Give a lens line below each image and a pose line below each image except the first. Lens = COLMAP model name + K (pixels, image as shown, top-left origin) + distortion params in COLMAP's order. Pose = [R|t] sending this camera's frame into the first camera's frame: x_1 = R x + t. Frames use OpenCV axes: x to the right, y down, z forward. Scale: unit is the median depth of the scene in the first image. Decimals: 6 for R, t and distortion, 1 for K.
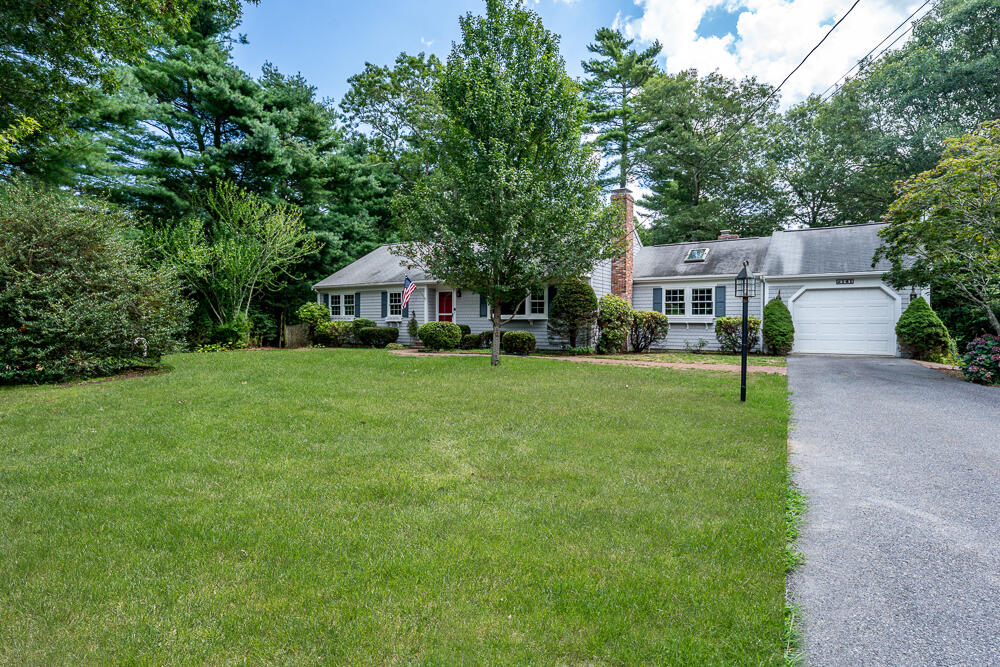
lens RADIAL K [[504.3, 0, 500.0], [0, 504.3, 333.5], [0, 0, 1]] dist [-0.001829, -0.000226]
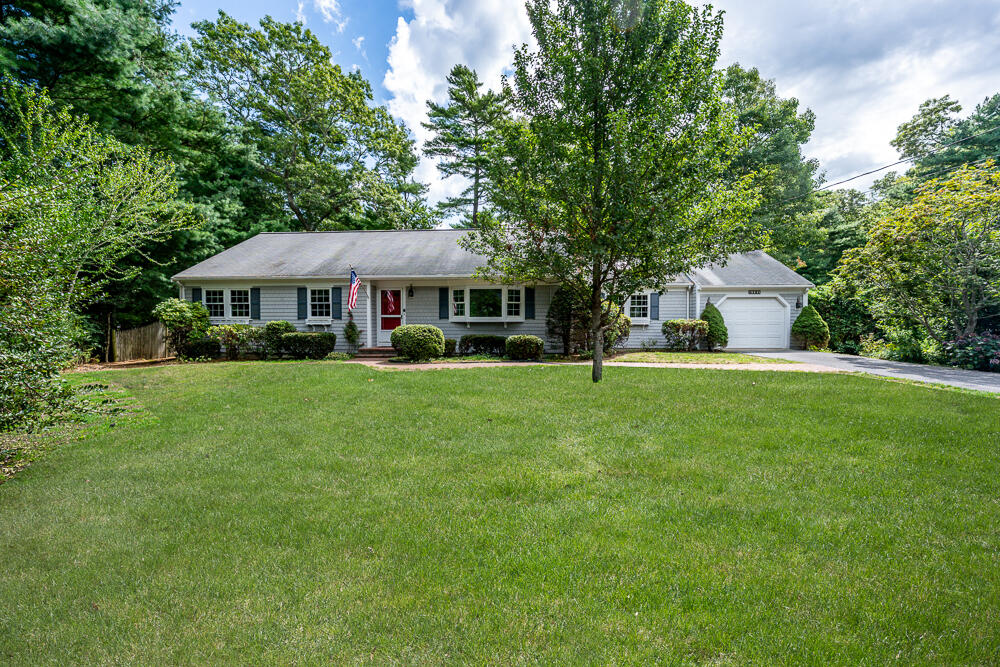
lens RADIAL K [[391.0, 0, 500.0], [0, 391.0, 333.5], [0, 0, 1]] dist [-0.002166, 0.000060]
pose [[0.871367, -0.016980, 0.490338, -0.265561], [0.015386, 0.999855, 0.007283, -0.009747], [-0.490391, 0.001198, 0.871502, 0.309461]]
